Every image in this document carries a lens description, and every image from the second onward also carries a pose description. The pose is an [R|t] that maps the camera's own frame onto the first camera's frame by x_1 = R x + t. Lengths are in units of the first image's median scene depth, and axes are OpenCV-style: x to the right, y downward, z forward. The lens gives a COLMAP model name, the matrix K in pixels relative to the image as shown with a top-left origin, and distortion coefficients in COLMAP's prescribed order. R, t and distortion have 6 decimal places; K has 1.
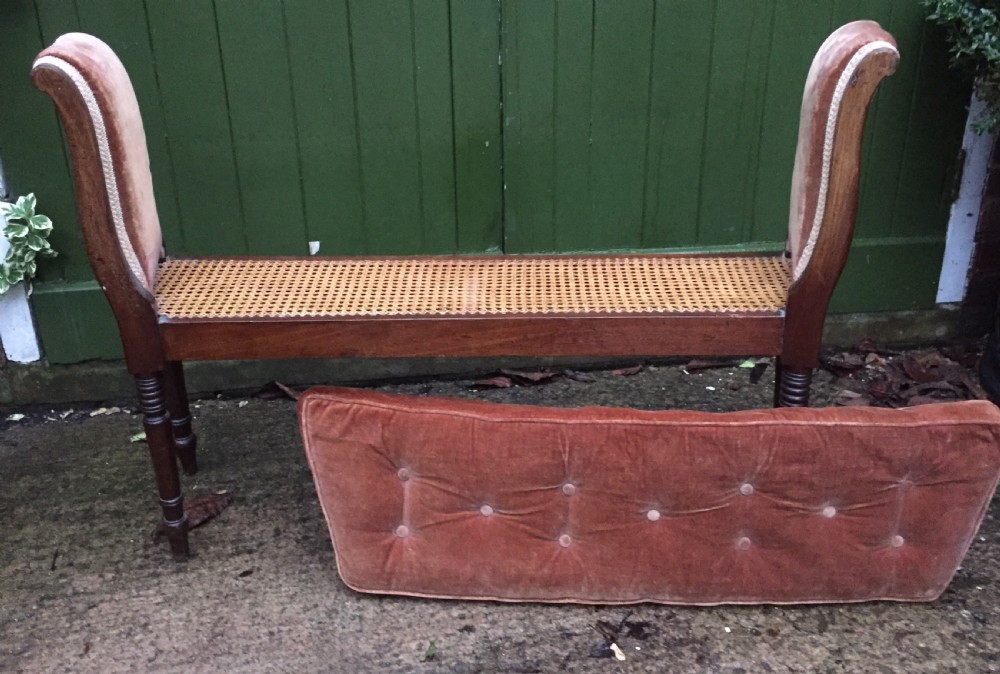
lens RADIAL K [[914.6, 0, 487.7], [0, 914.6, 280.8], [0, 0, 1]] dist [0.044315, 0.000000]
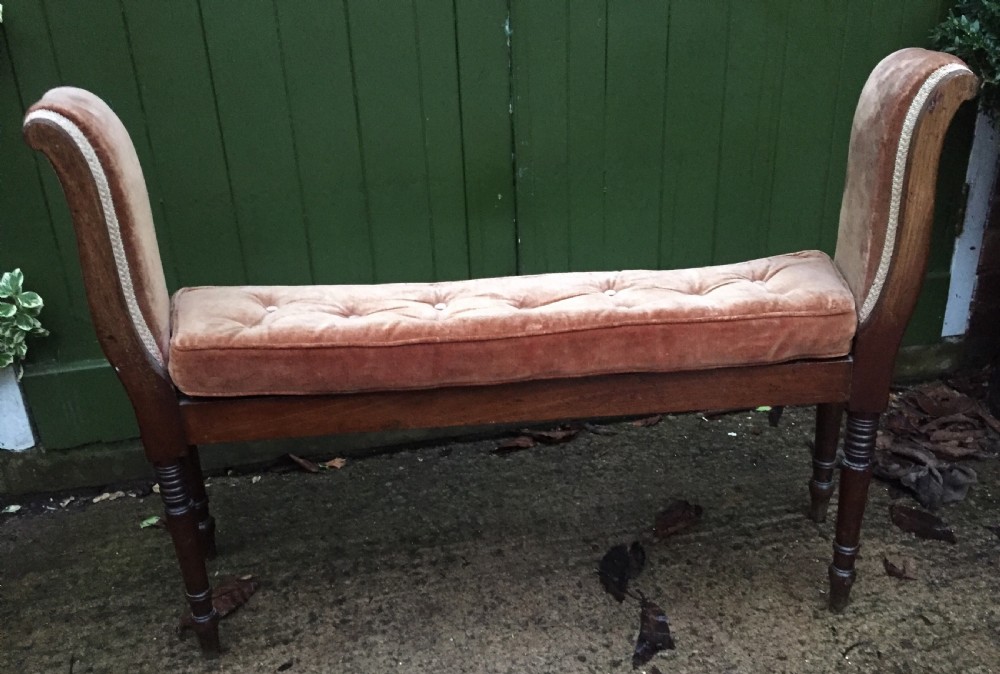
lens RADIAL K [[855.9, 0, 502.1], [0, 855.9, 343.8], [0, 0, 1]] dist [0.058947, -0.057688]
pose [[0.996349, -0.051489, 0.068106, -0.073931], [0.050692, 0.998625, 0.013392, -0.006672], [-0.068702, -0.009890, 0.997588, 0.101878]]
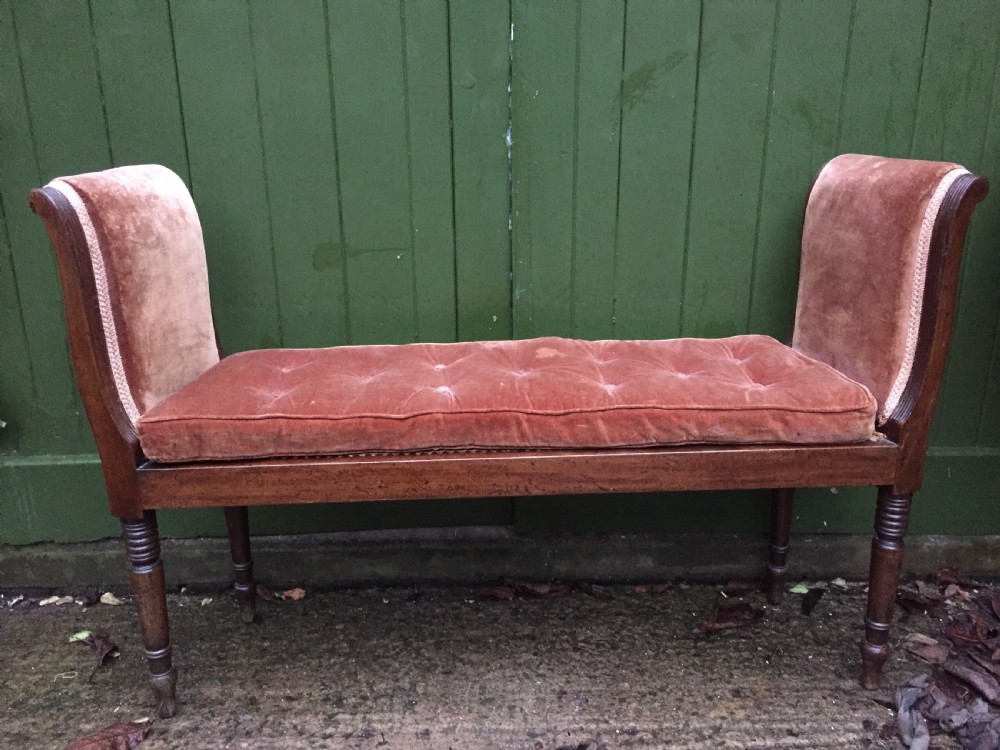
lens RADIAL K [[858.9, 0, 504.9], [0, 858.9, 365.4], [0, 0, 1]] dist [0.075784, -0.111907]
pose [[0.995193, 0.041350, -0.088775, 0.092208], [-0.048656, 0.995462, -0.081775, -0.041546], [0.084991, 0.085701, 0.992689, 0.206138]]
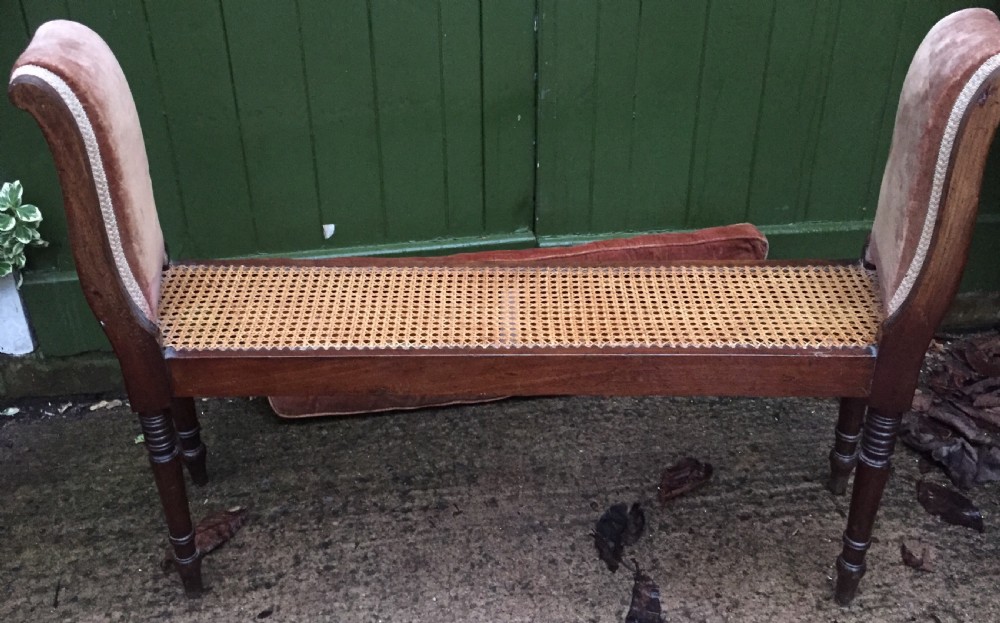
lens RADIAL K [[914.3, 0, 479.1], [0, 914.3, 256.7], [0, 0, 1]] dist [0.038805, 0.000000]
pose [[0.999992, 0.002983, -0.002793, -0.040496], [-0.002737, 0.996434, 0.084331, -0.097493], [0.003034, -0.084322, 0.996434, 0.098184]]
